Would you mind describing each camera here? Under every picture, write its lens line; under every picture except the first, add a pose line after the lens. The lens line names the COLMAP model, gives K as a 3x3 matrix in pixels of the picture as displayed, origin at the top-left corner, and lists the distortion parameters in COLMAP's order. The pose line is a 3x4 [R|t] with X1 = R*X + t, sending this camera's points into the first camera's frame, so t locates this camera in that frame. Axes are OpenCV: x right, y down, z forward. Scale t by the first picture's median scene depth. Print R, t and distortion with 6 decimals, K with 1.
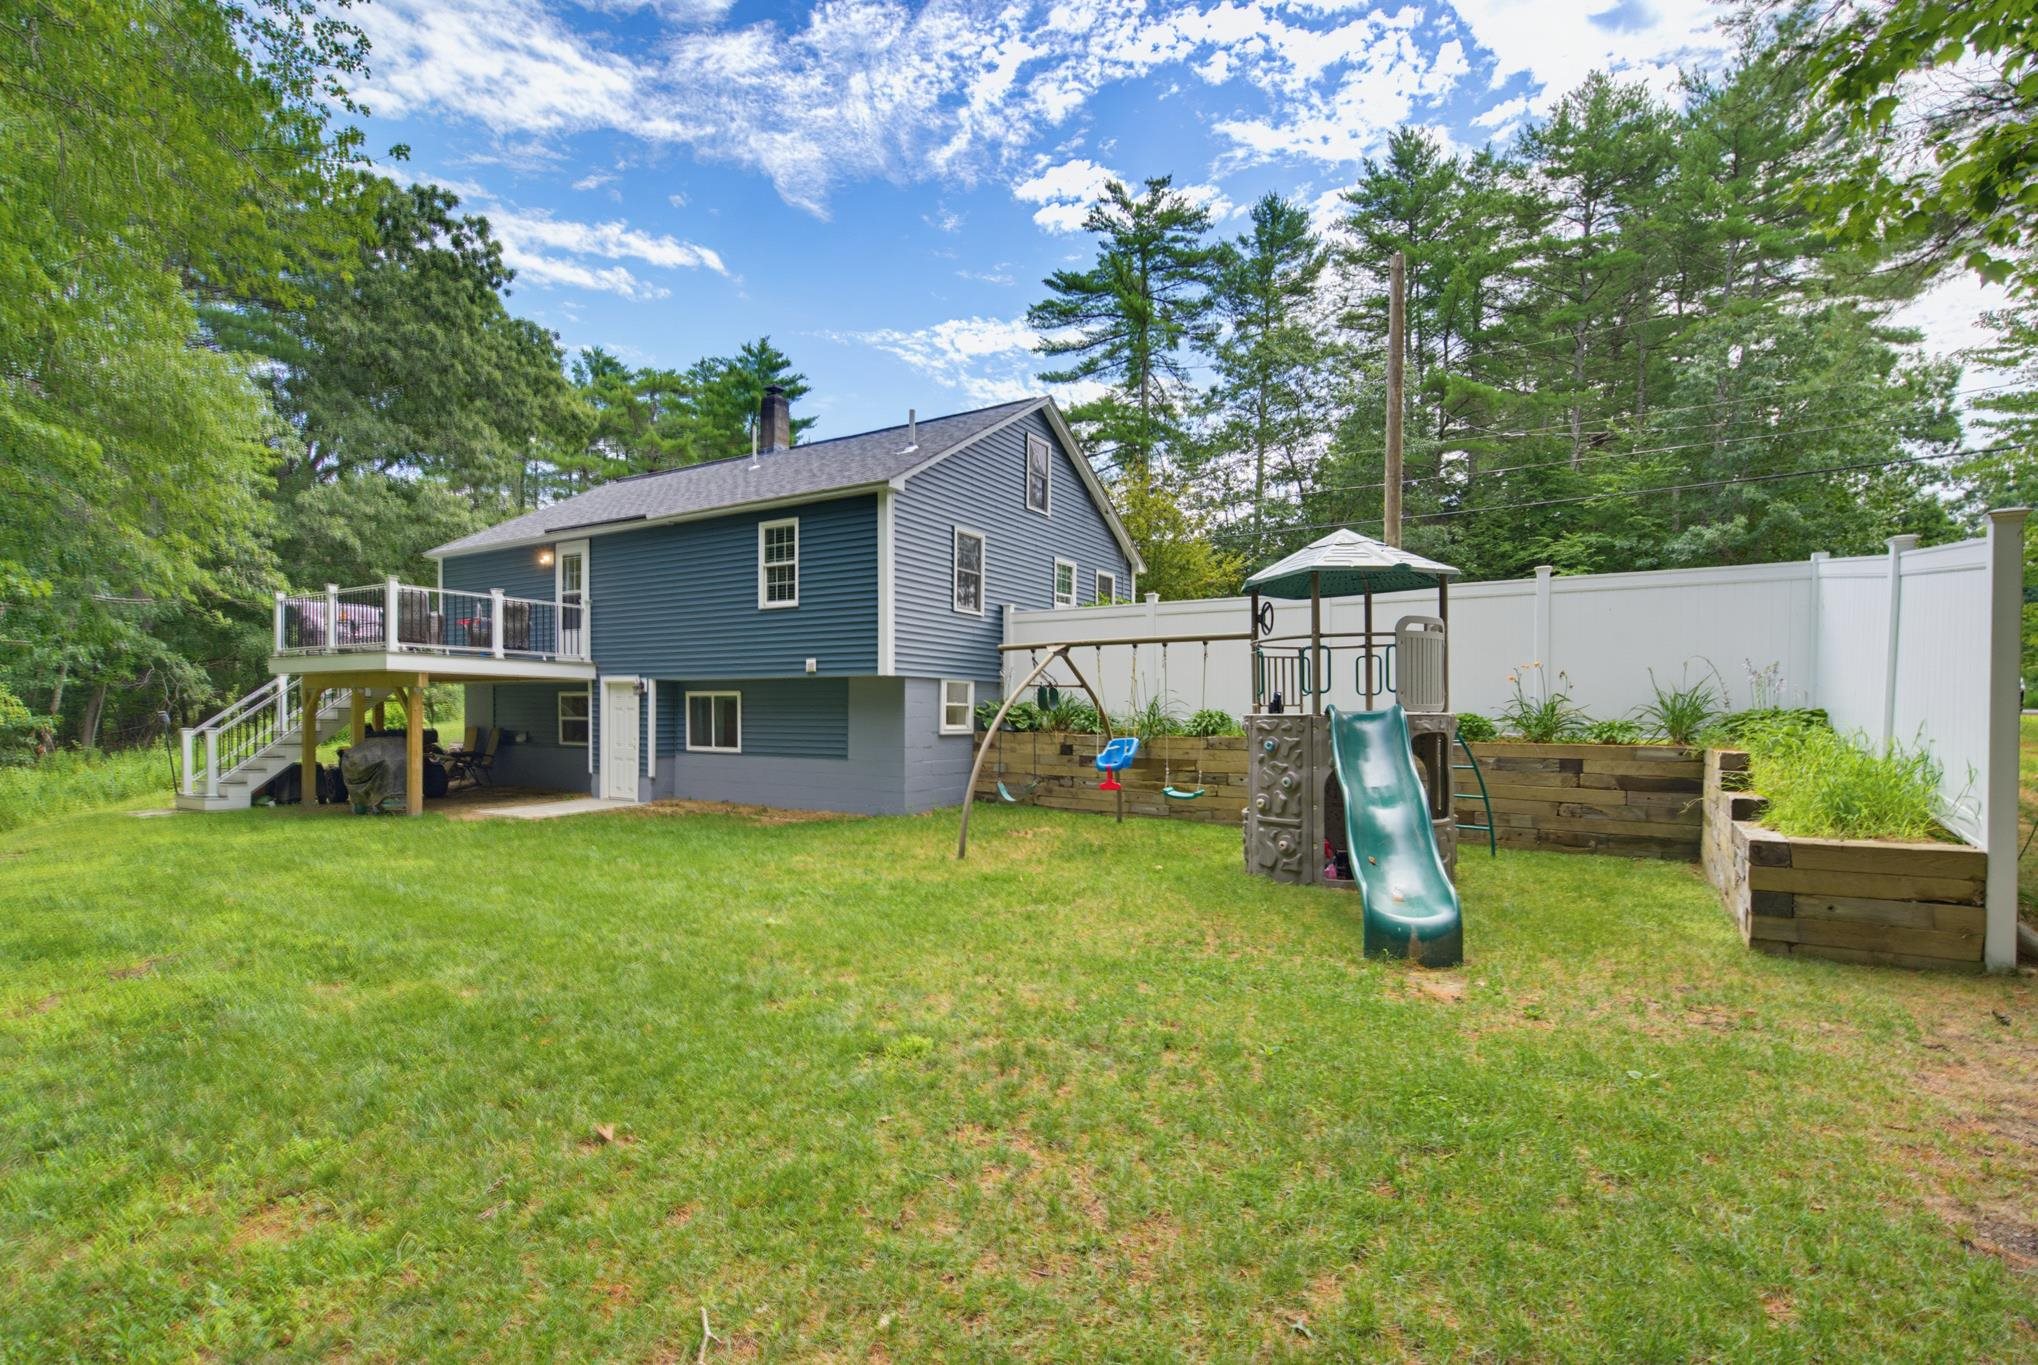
lens RADIAL K [[924.0, 0, 1021.1], [0, 924.0, 720.3], [0, 0, 1]] dist [0.001766, 0.000027]
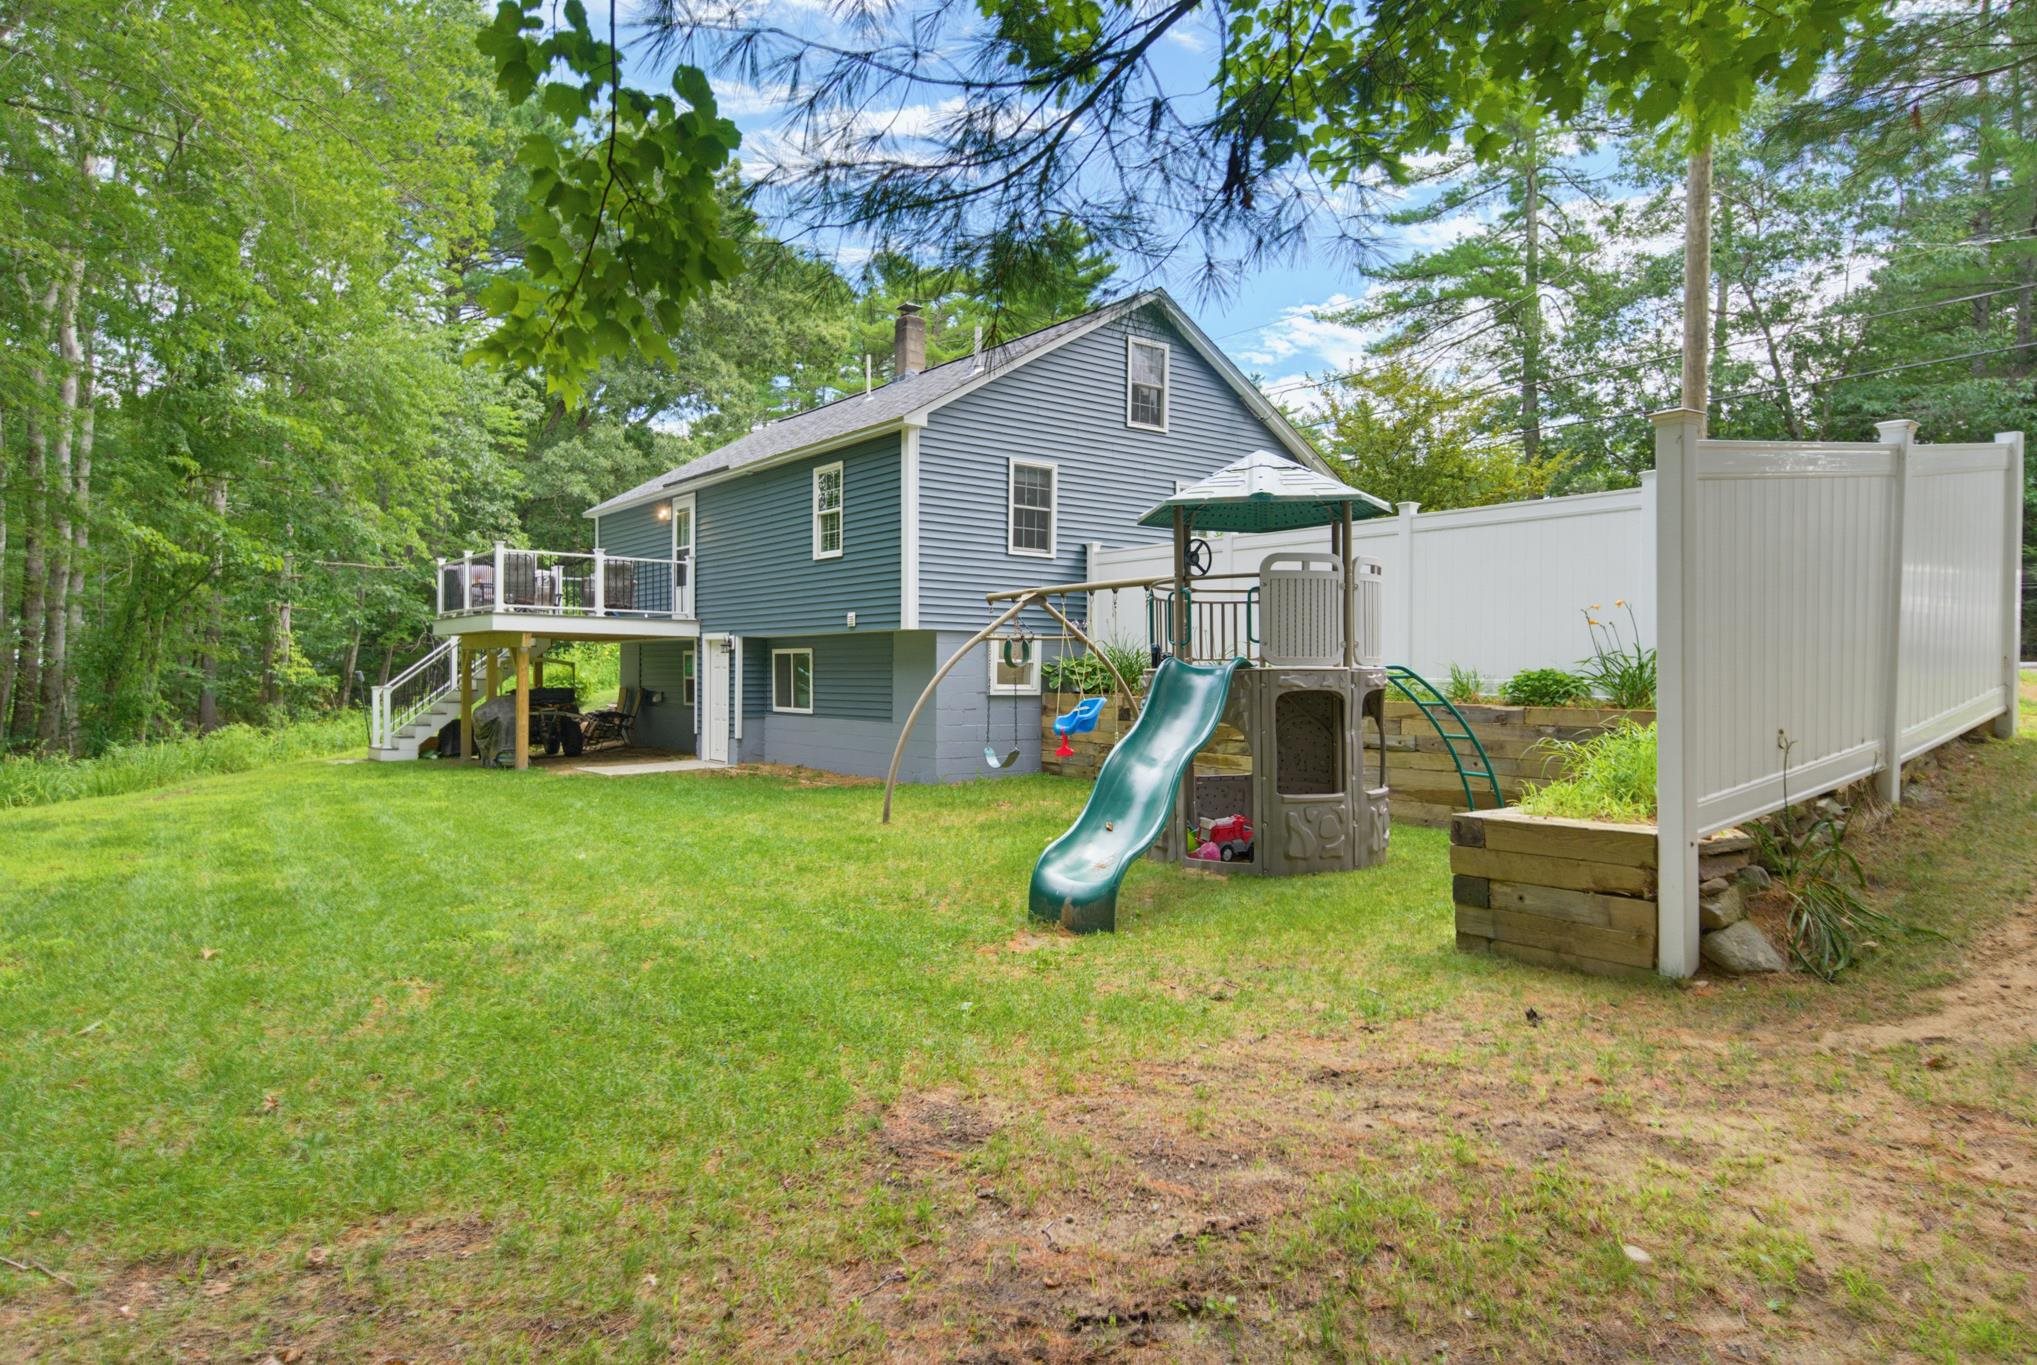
lens RADIAL K [[1229.1, 0, 1018.5], [0, 1229.1, 682.5], [0, 0, 1]] dist [0.010230, 0.000466]
pose [[0.930454, 0.002214, -0.366401, 0.317555], [-0.003147, 0.999993, -0.001948, 0.004663], [0.366395, 0.002966, 0.930455, -0.072416]]
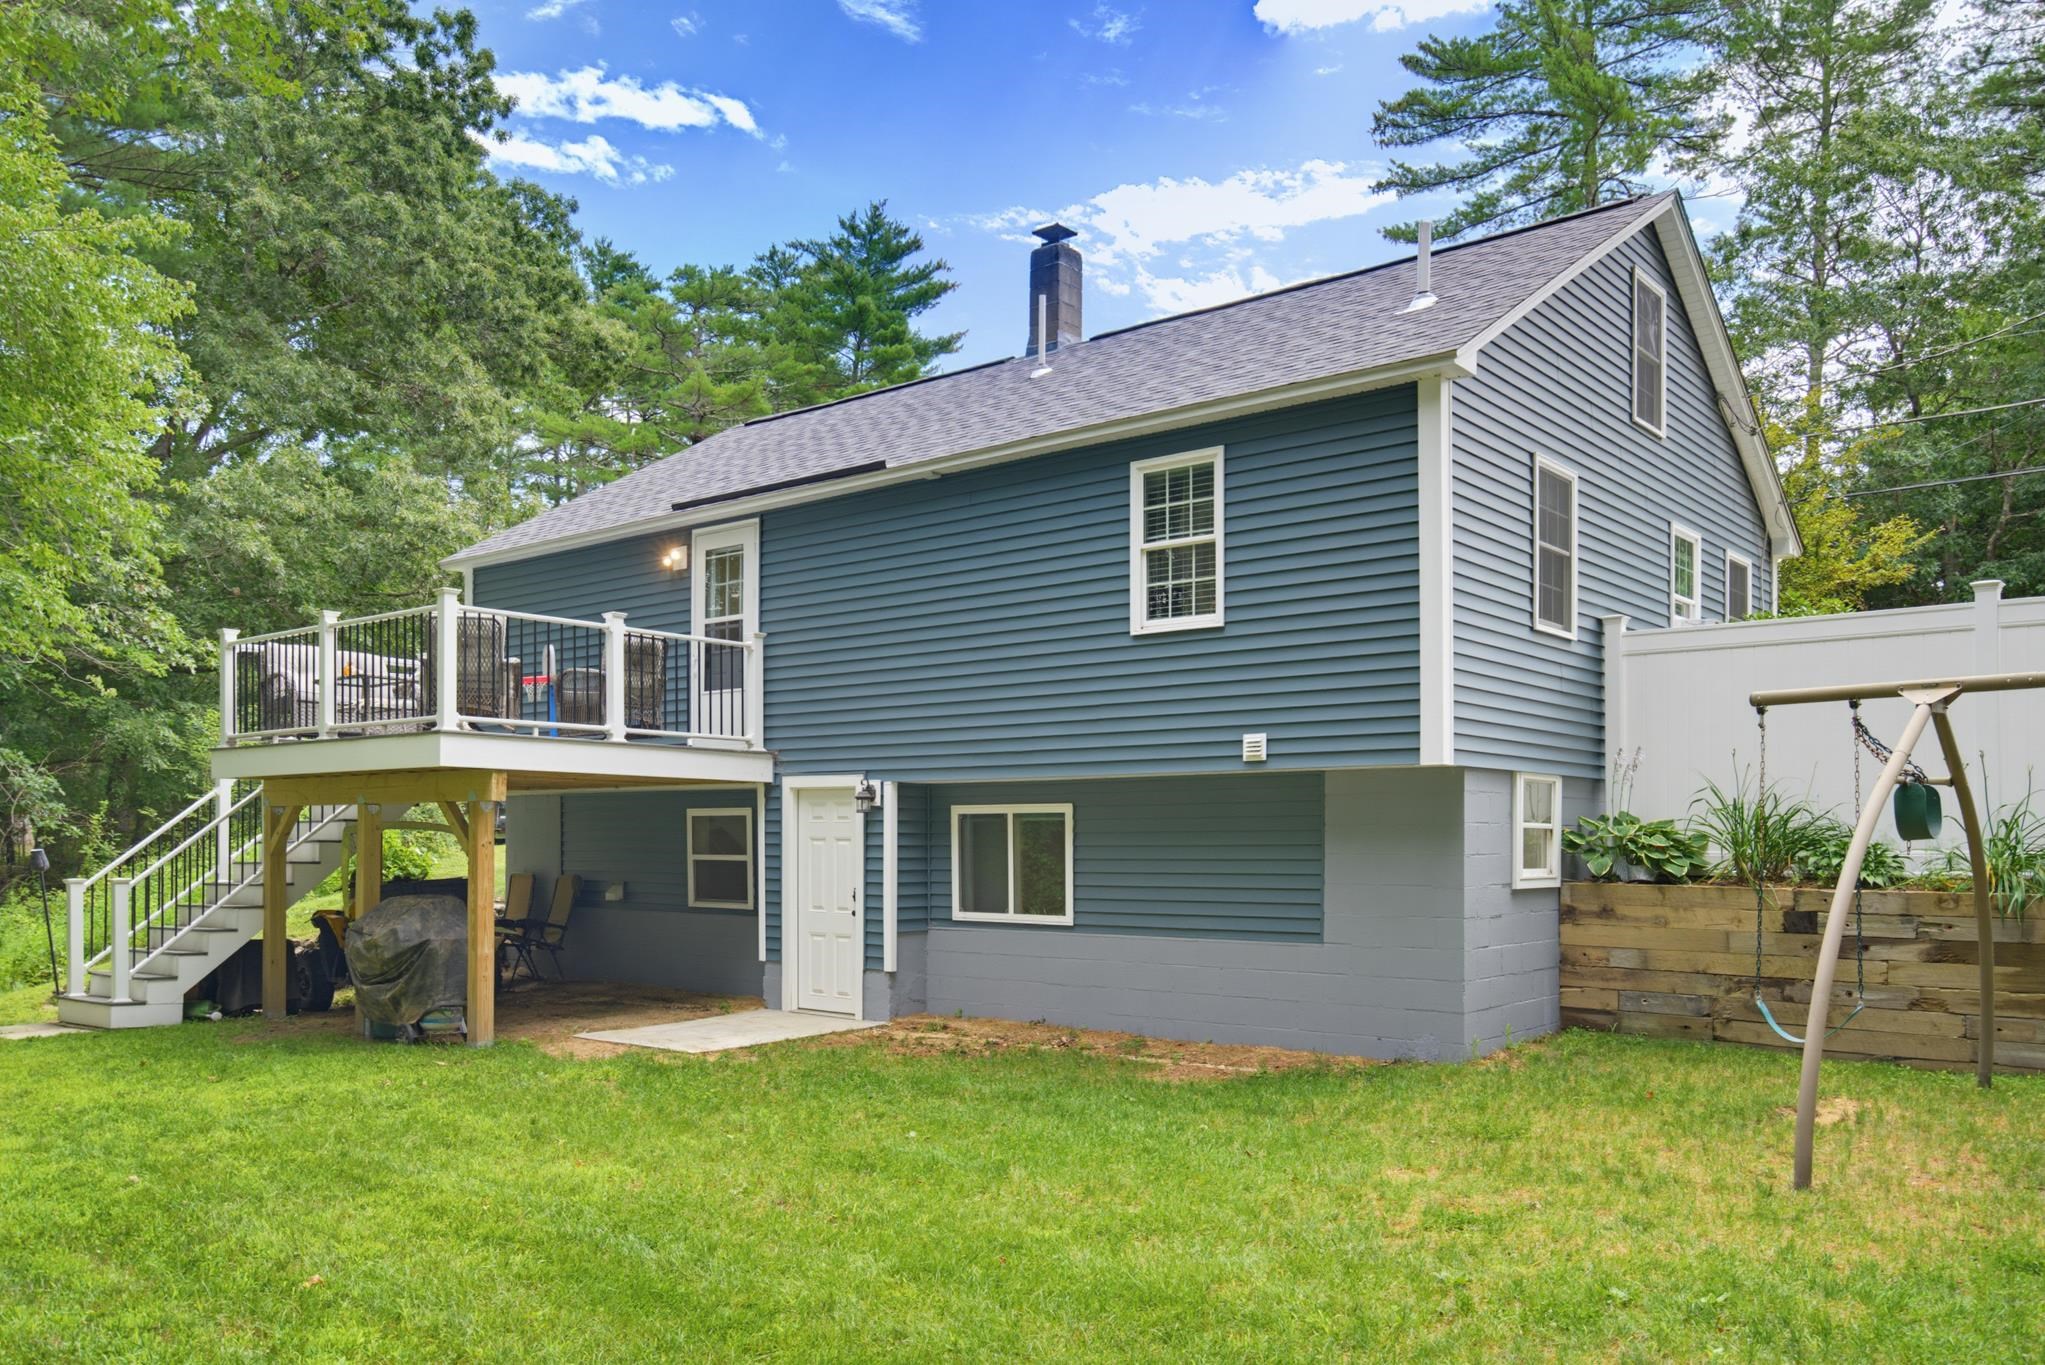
lens RADIAL K [[1565.9, 0, 1021.4], [0, 1565.9, 834.3], [0, 0, 1]] dist [-0.007666, 0.002013]
pose [[0.989761, -0.005321, -0.142633, -0.192488], [0.003460, 0.999906, -0.013288, -0.002844], [0.142690, 0.012659, 0.989686, 0.141579]]
